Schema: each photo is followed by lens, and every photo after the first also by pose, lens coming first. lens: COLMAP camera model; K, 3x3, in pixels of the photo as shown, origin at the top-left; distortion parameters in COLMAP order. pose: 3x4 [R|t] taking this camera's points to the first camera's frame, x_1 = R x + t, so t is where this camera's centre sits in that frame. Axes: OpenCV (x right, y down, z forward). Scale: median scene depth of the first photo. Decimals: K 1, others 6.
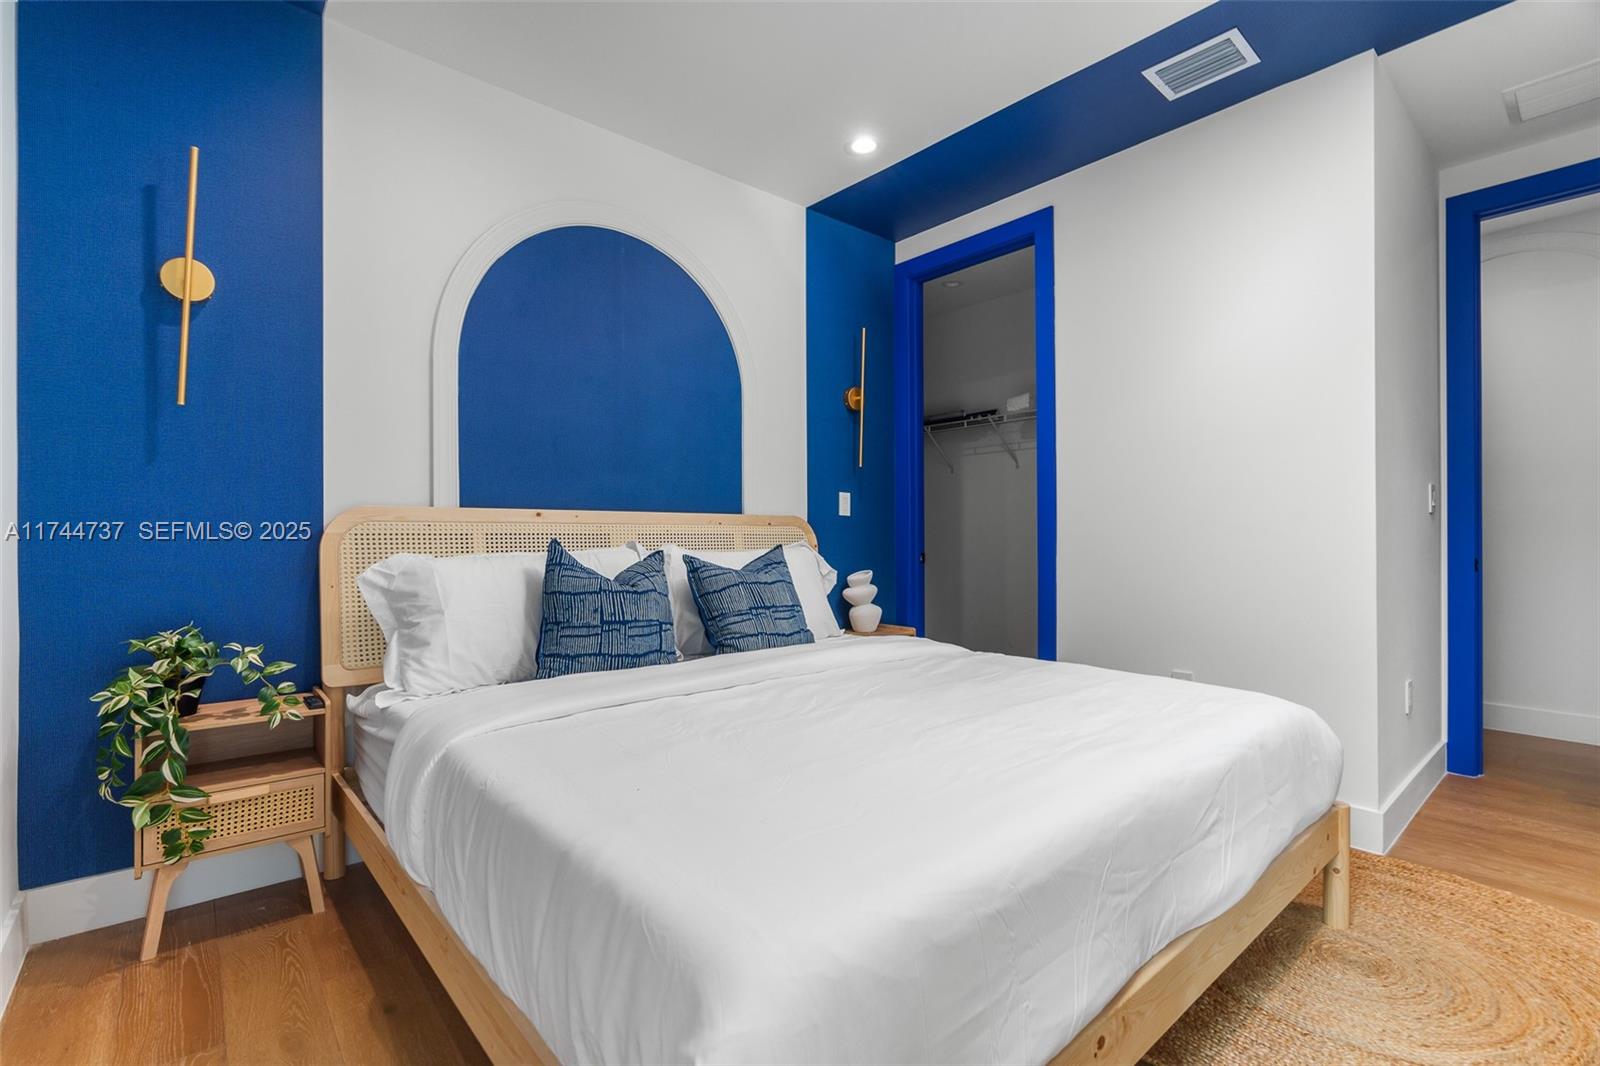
lens RADIAL K [[726.0, 0, 785.2], [0, 726.0, 536.6], [0, 0, 1]] dist [-0.003527, 0.000112]
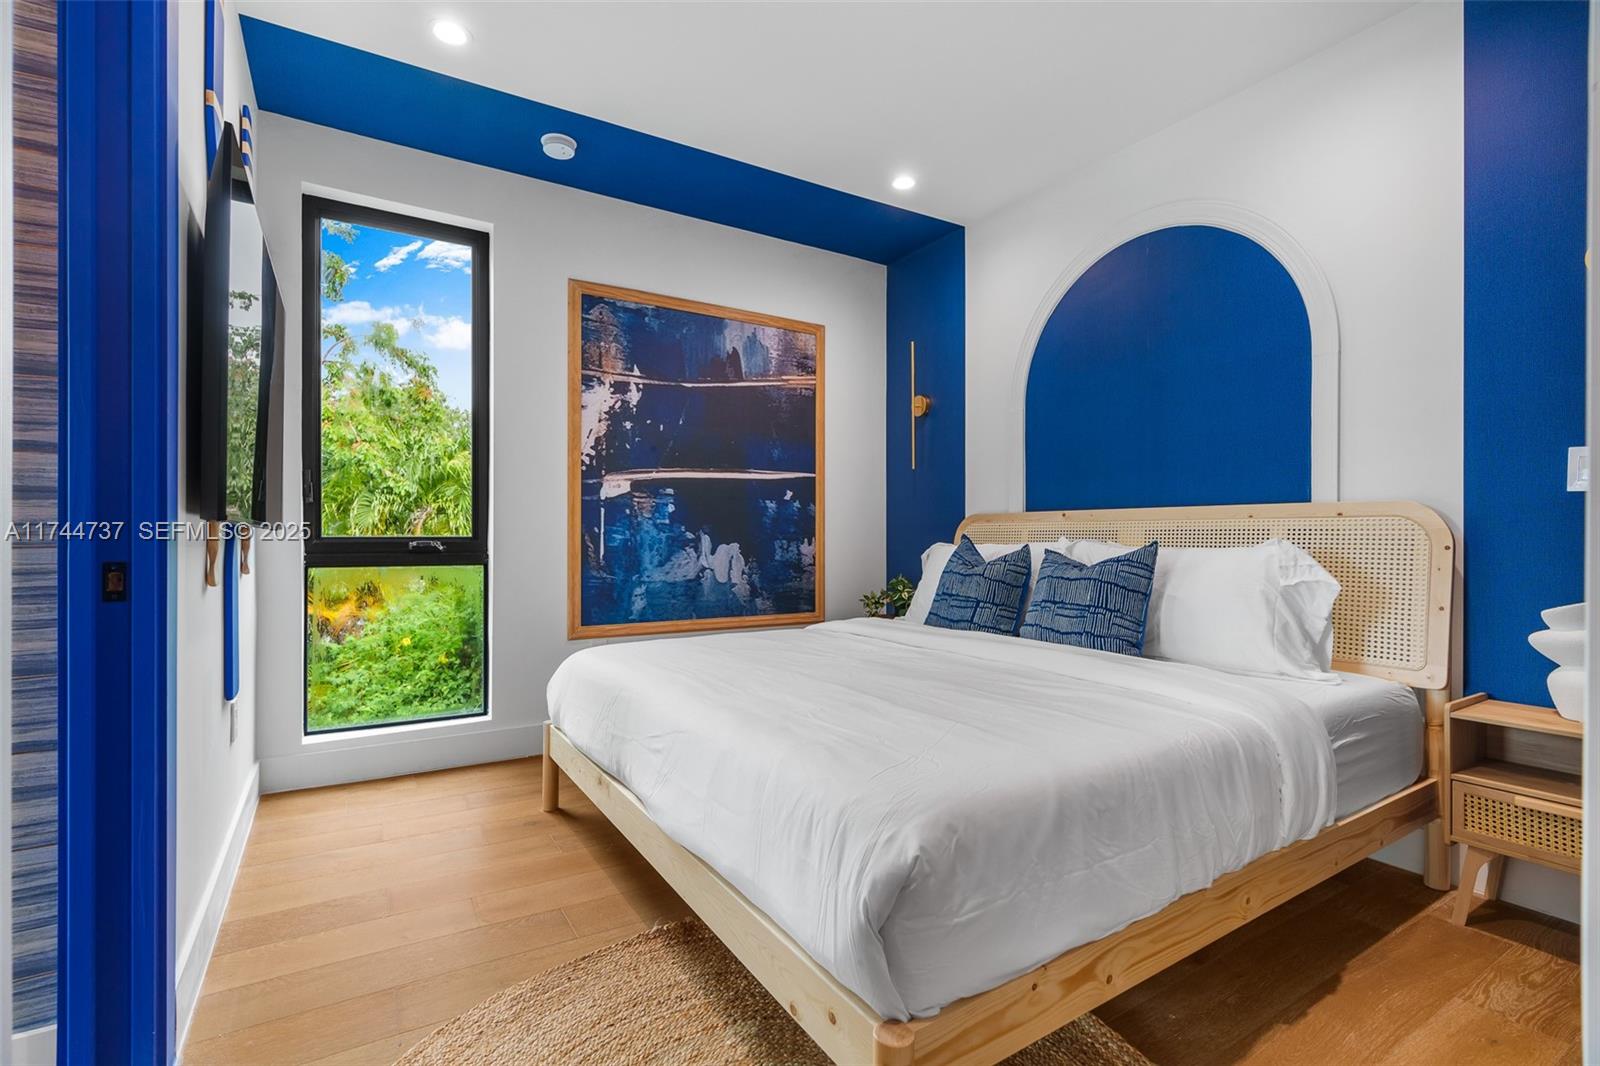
lens RADIAL K [[726.0, 0, 785.2], [0, 726.0, 536.6], [0, 0, 1]] dist [-0.003527, 0.000112]
pose [[-0.157188, 0.003759, -0.987562, 0.836495], [0.000351, 0.999993, 0.003751, 0.001440], [0.987569, 0.000243, -0.157188, 0.639474]]
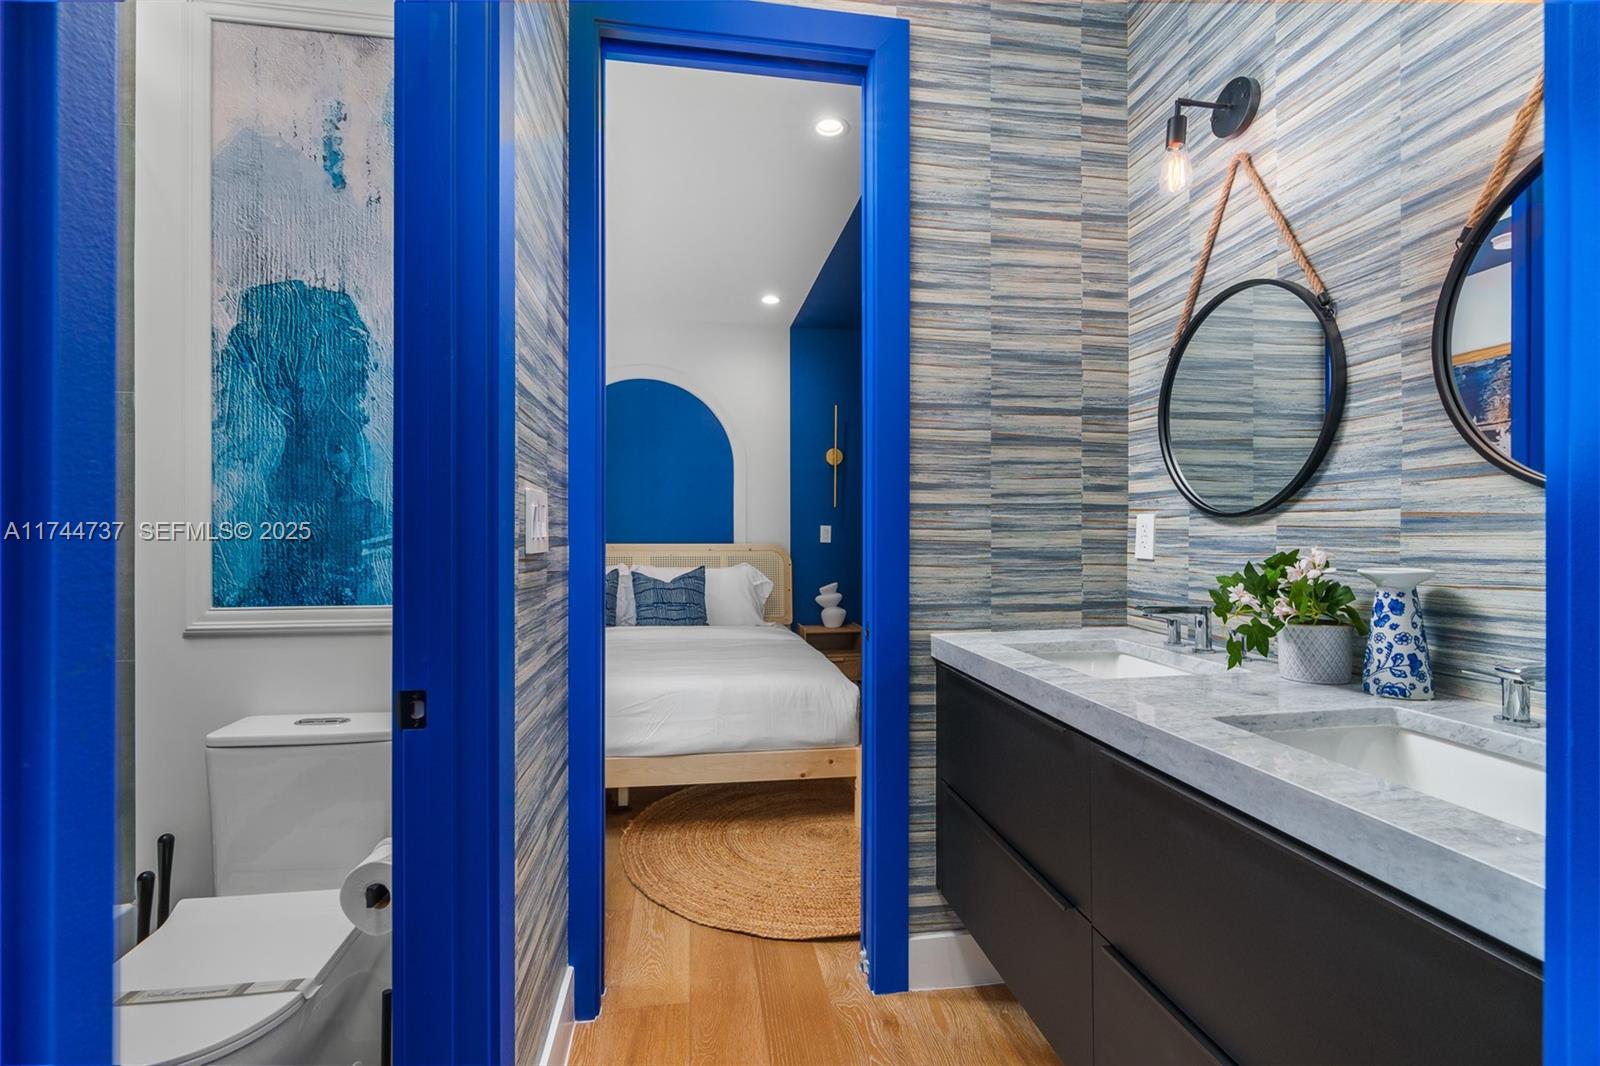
lens RADIAL K [[726.0, 0, 785.2], [0, 726.0, 536.6], [0, 0, 1]] dist [-0.003527, 0.000112]
pose [[0.842274, -0.000900, -0.539048, 0.939814], [0.002957, 0.999991, 0.002951, -0.054020], [0.539041, -0.004080, 0.842270, -0.255325]]
